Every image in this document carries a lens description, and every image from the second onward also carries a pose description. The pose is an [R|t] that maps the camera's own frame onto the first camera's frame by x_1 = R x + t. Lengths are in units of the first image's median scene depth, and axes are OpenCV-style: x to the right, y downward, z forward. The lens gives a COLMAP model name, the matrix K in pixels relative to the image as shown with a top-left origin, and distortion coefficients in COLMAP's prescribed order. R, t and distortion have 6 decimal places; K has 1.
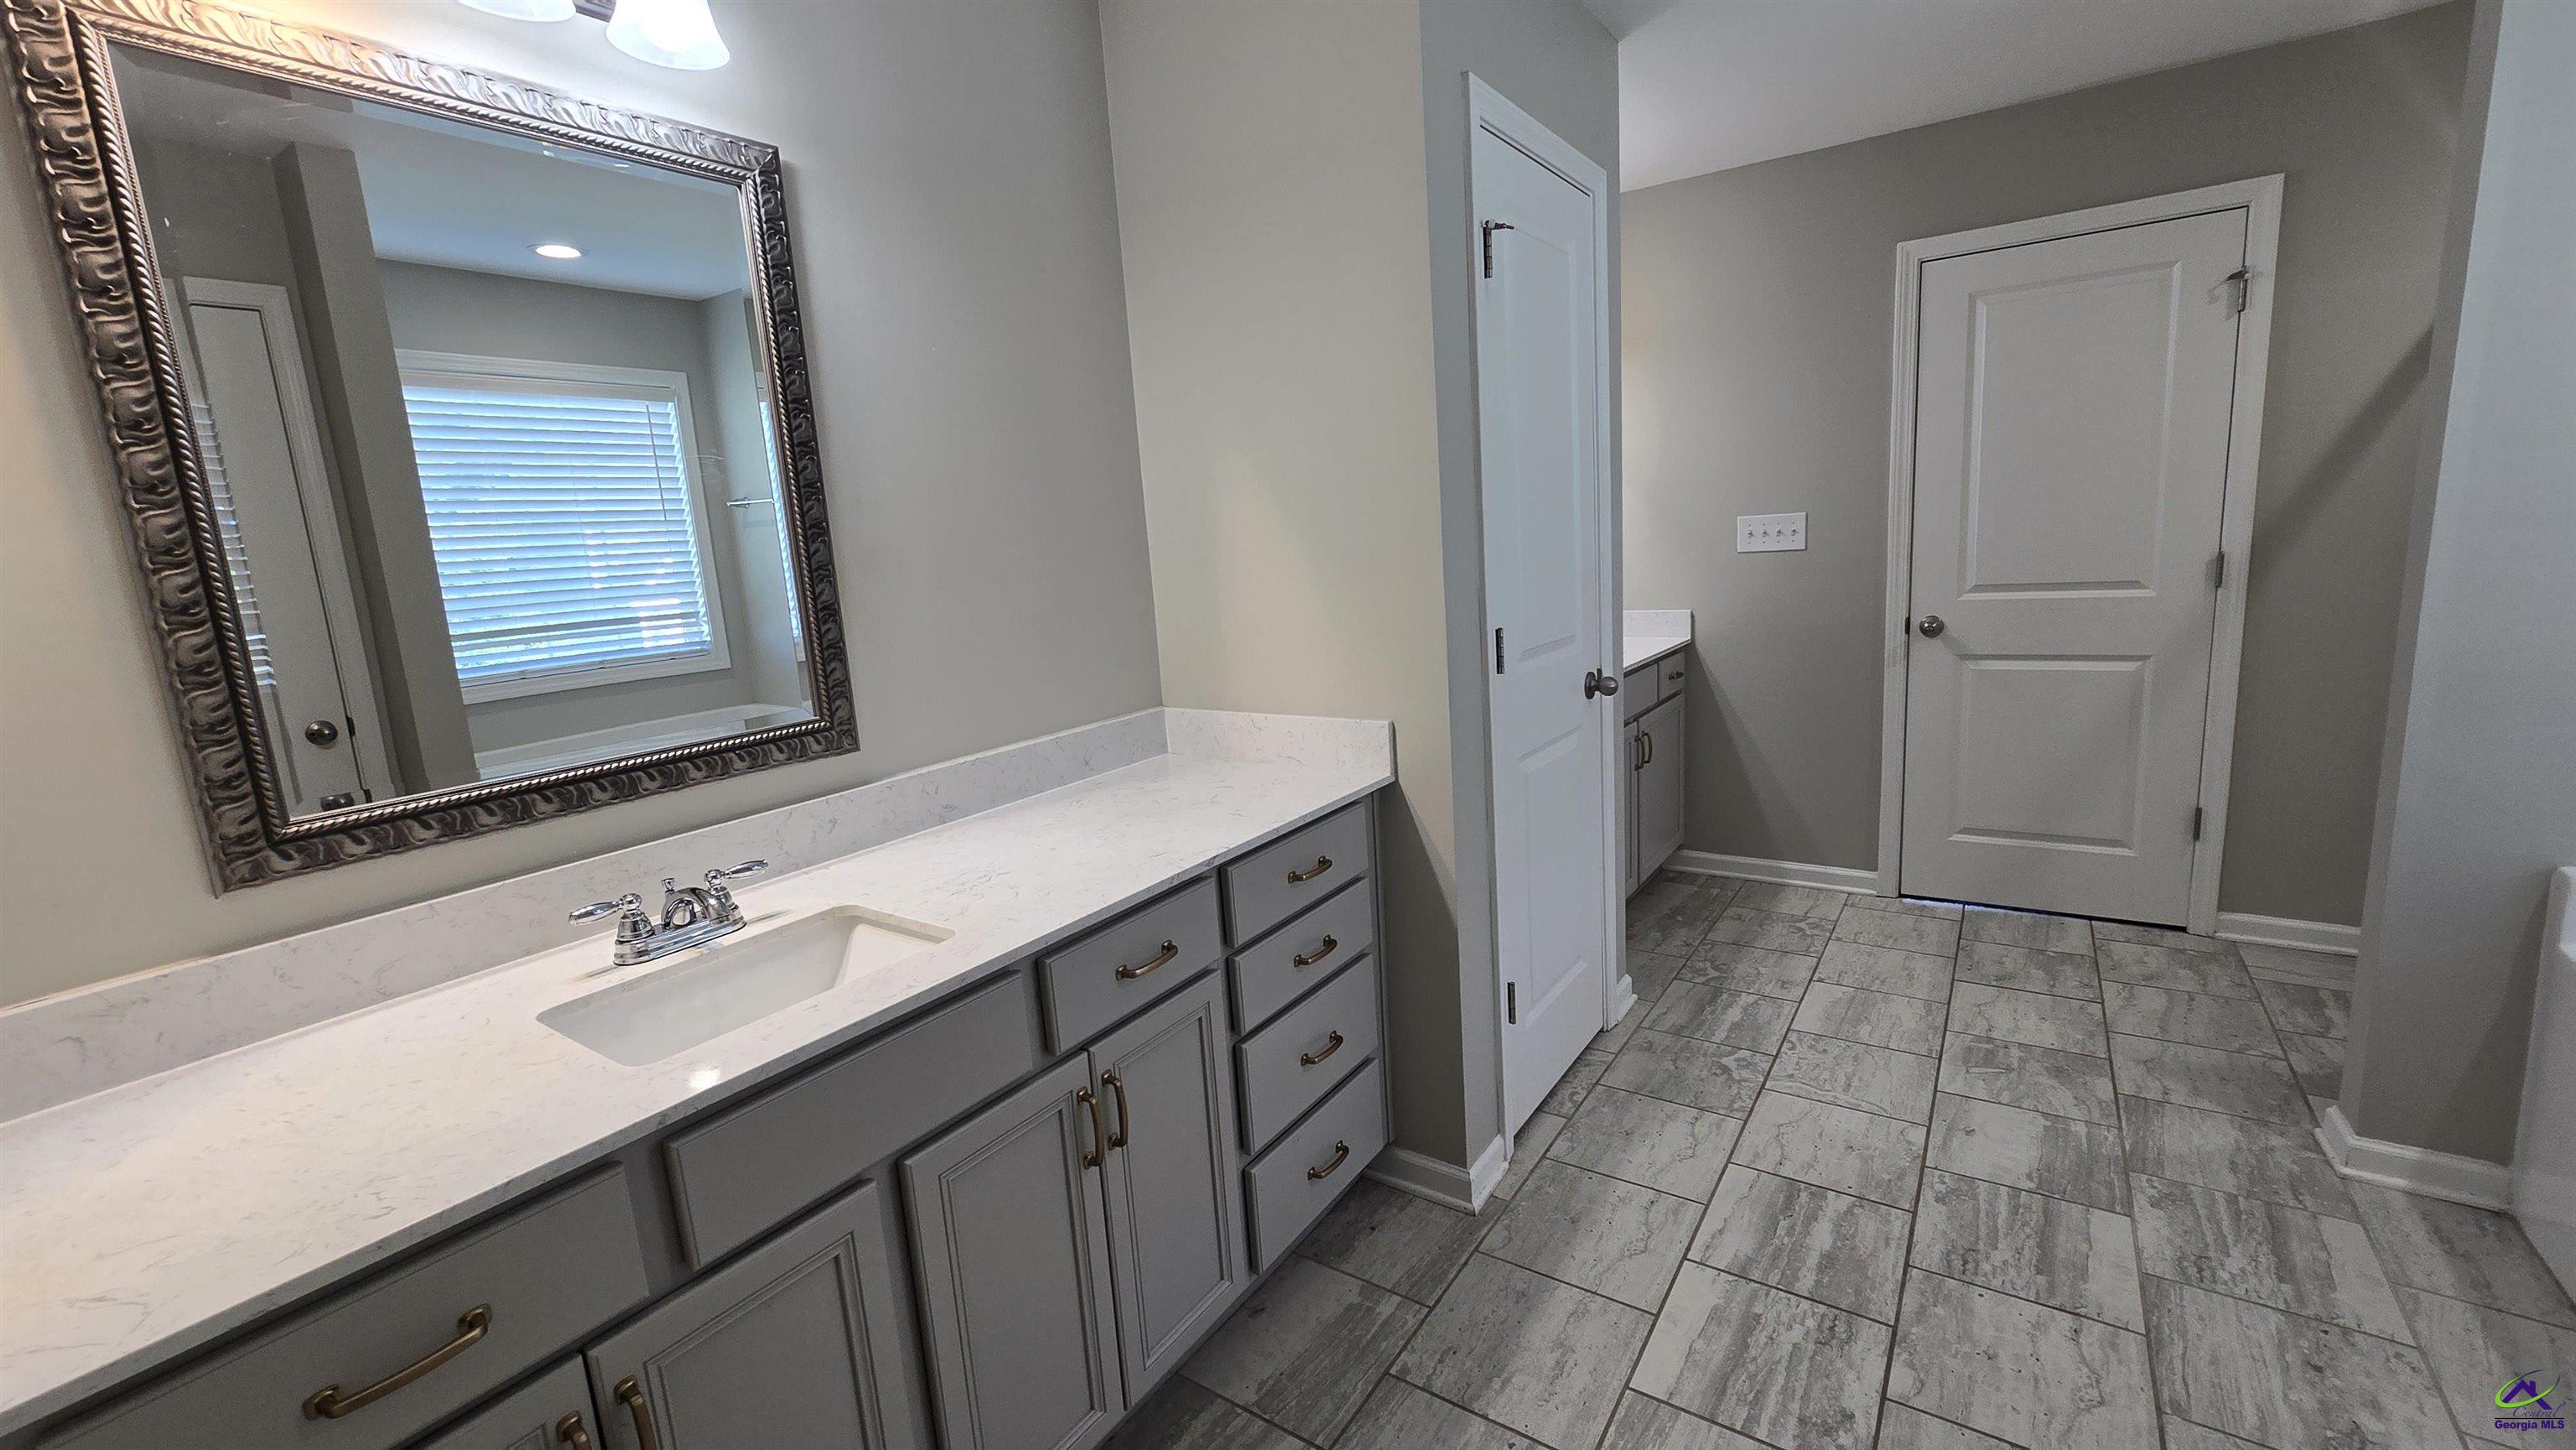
lens RADIAL K [[1056.6, 0, 1291.6], [0, 1056.6, 722.0], [0, 0, 1]] dist [-0.004630, 0.001043]
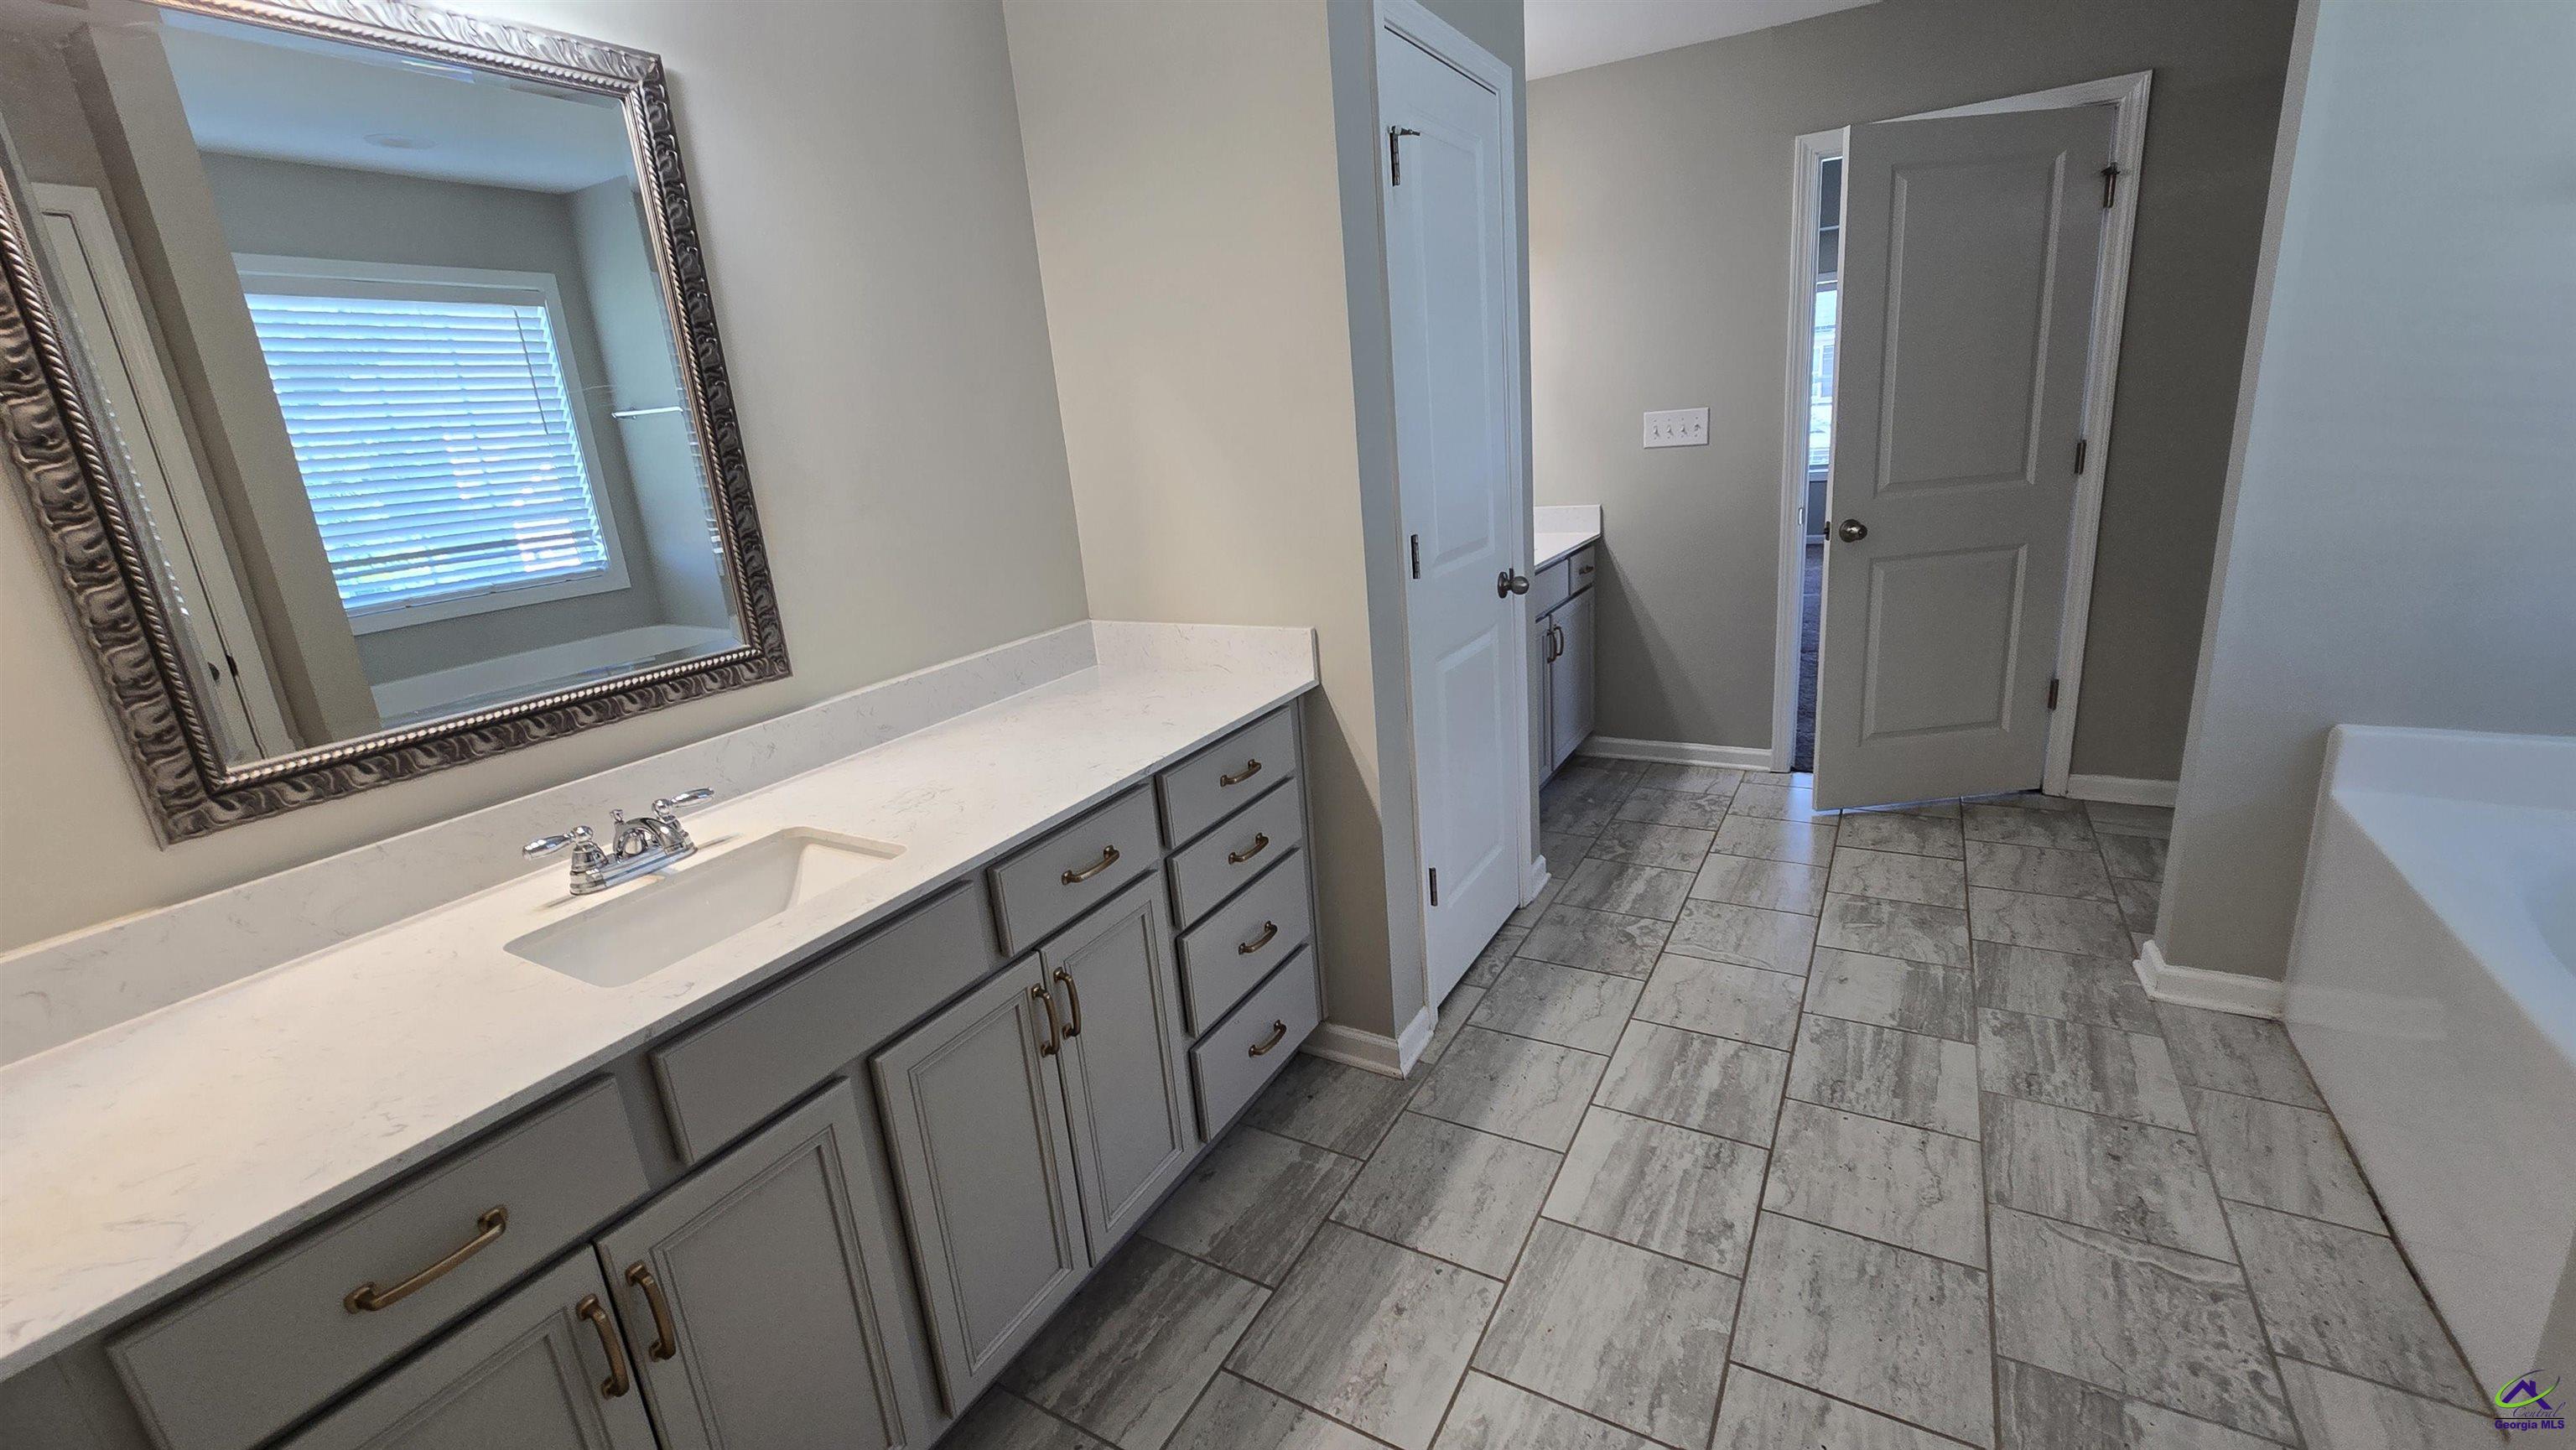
lens RADIAL K [[1058.1, 0, 1295.8], [0, 1058.1, 716.5], [0, 0, 1]] dist [-0.000516, -0.000518]
pose [[0.996621, -0.039432, 0.072054, -0.001320], [0.032674, 0.995160, 0.092680, -0.012001], [-0.075360, -0.090013, 0.993085, -0.048632]]
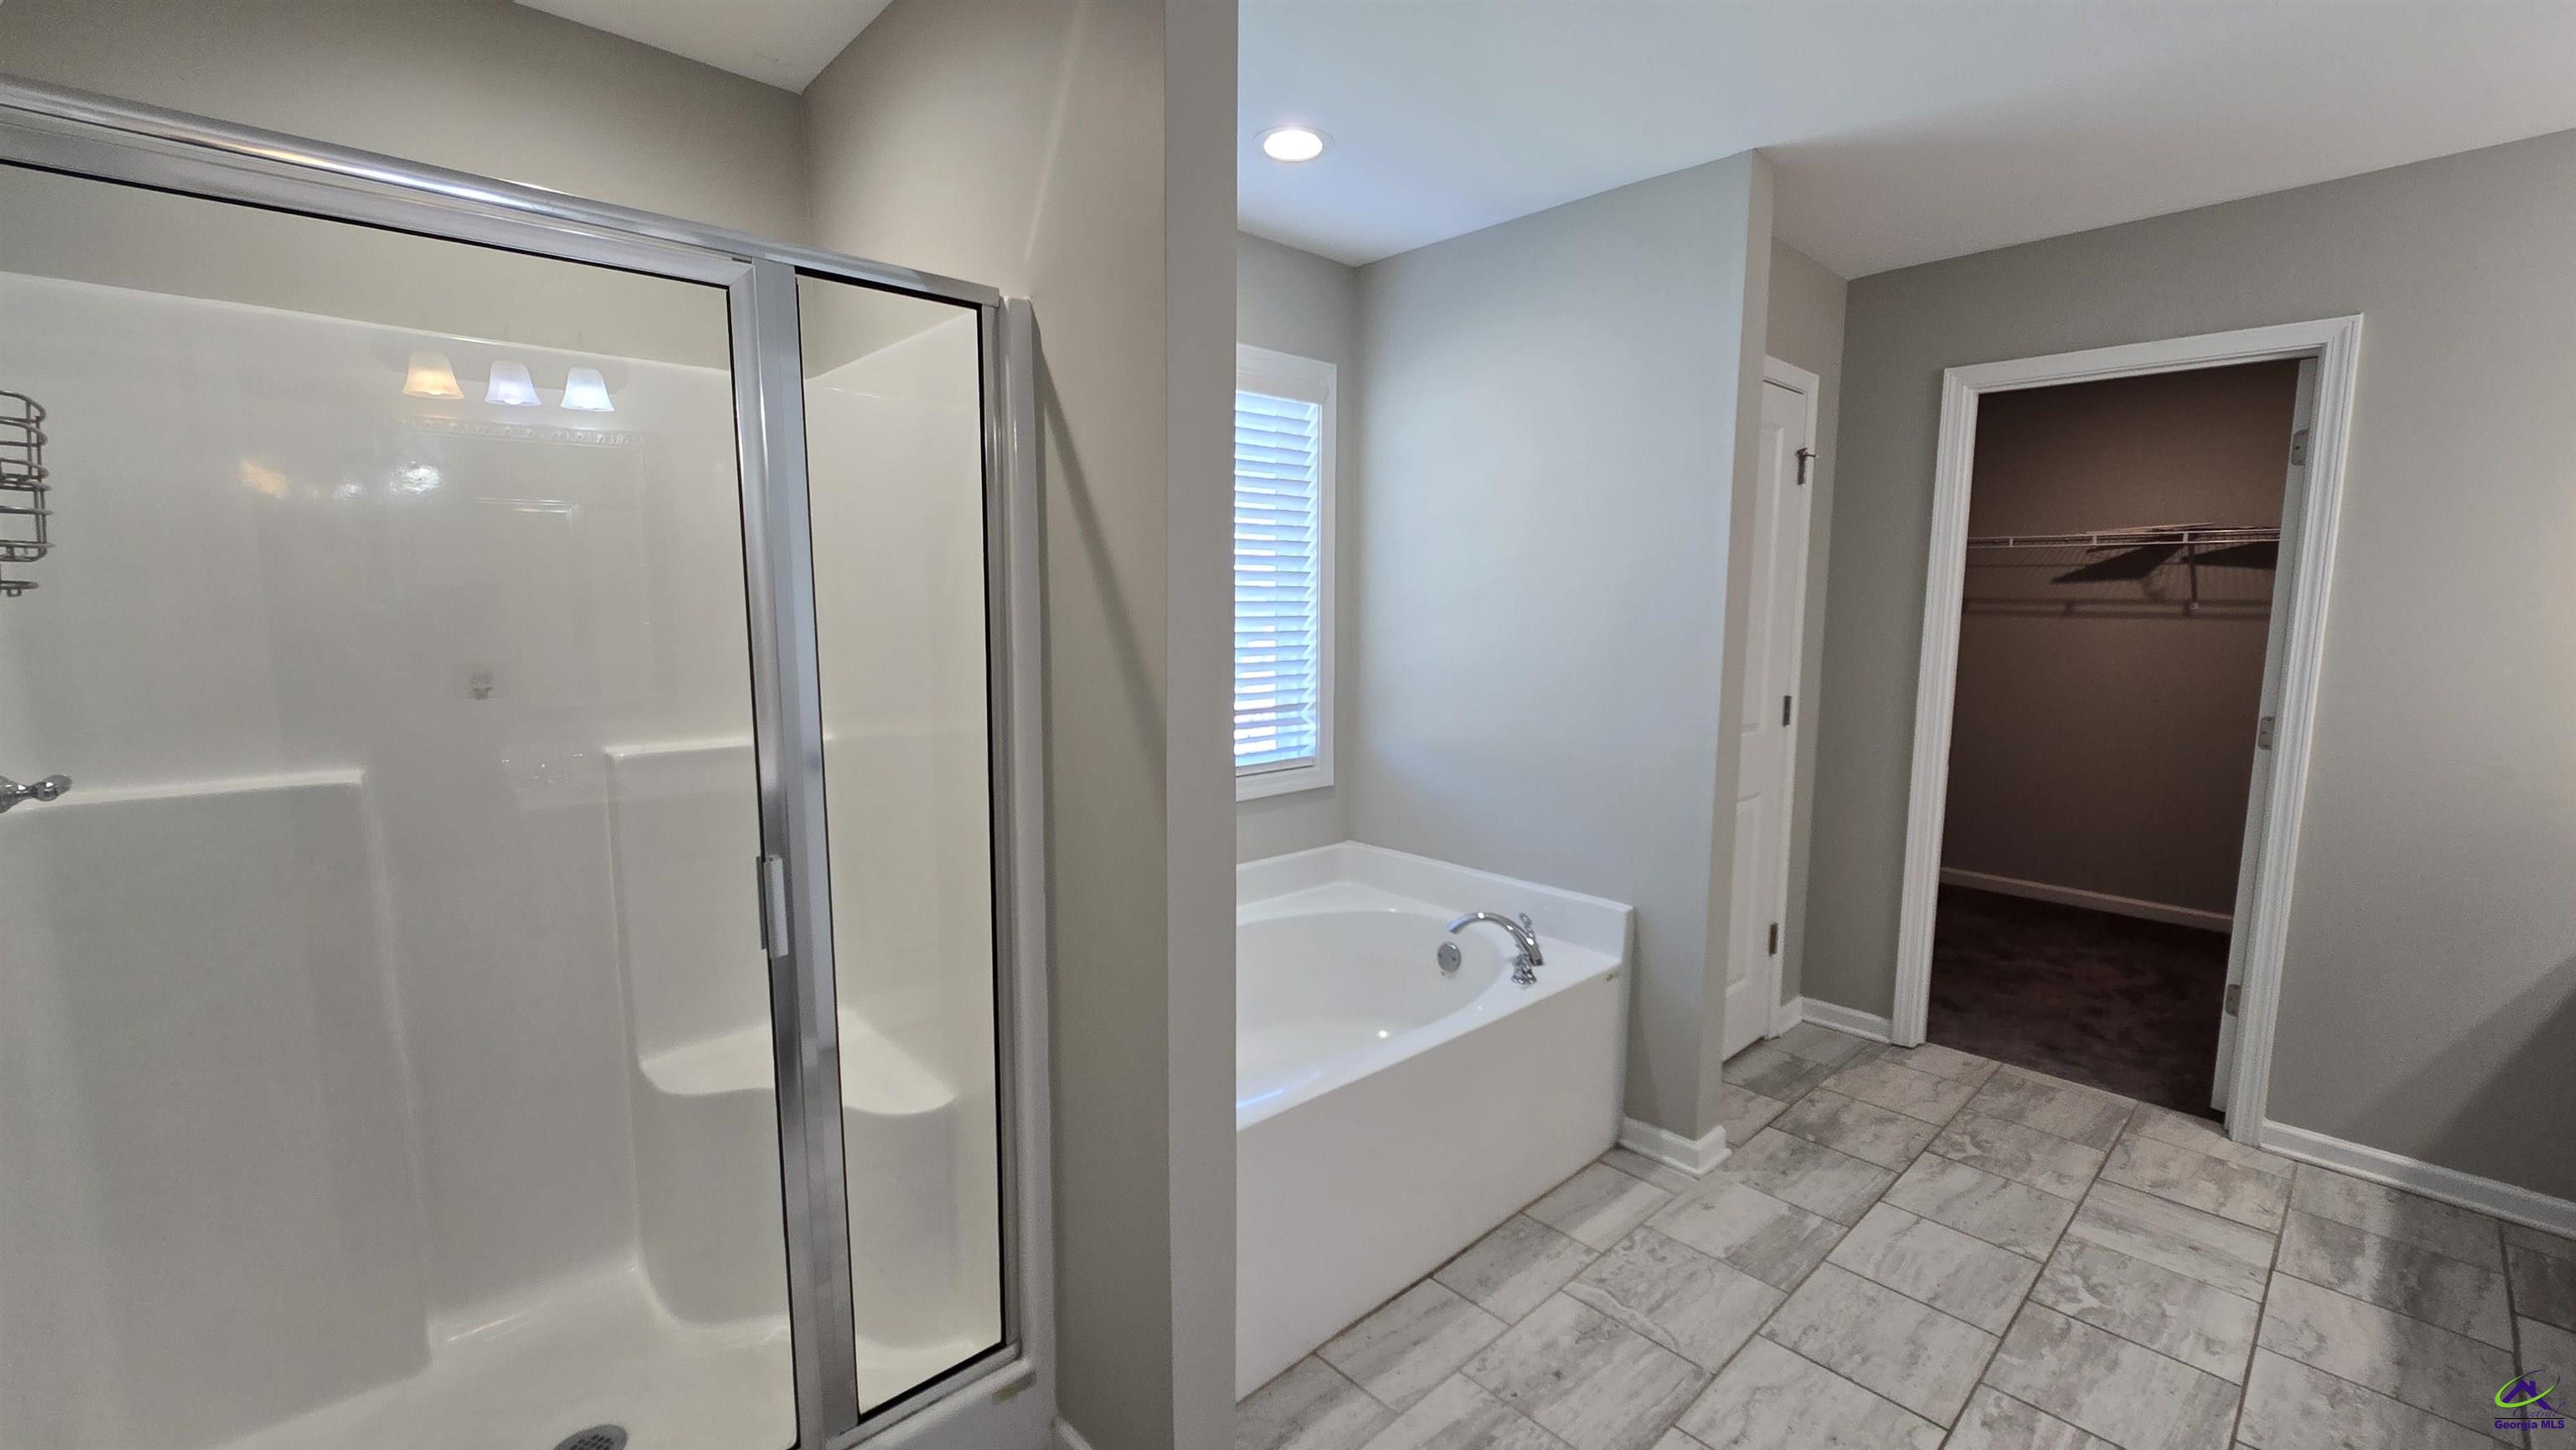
lens RADIAL K [[1043.9, 0, 1292.5], [0, 1043.9, 715.2], [0, 0, 1]] dist [-0.016601, 0.005507]
pose [[-0.974134, 0.039249, 0.222537, 0.854597], [0.100145, 0.957794, 0.269447, -0.414887], [-0.202569, 0.284763, -0.936950, 1.725759]]
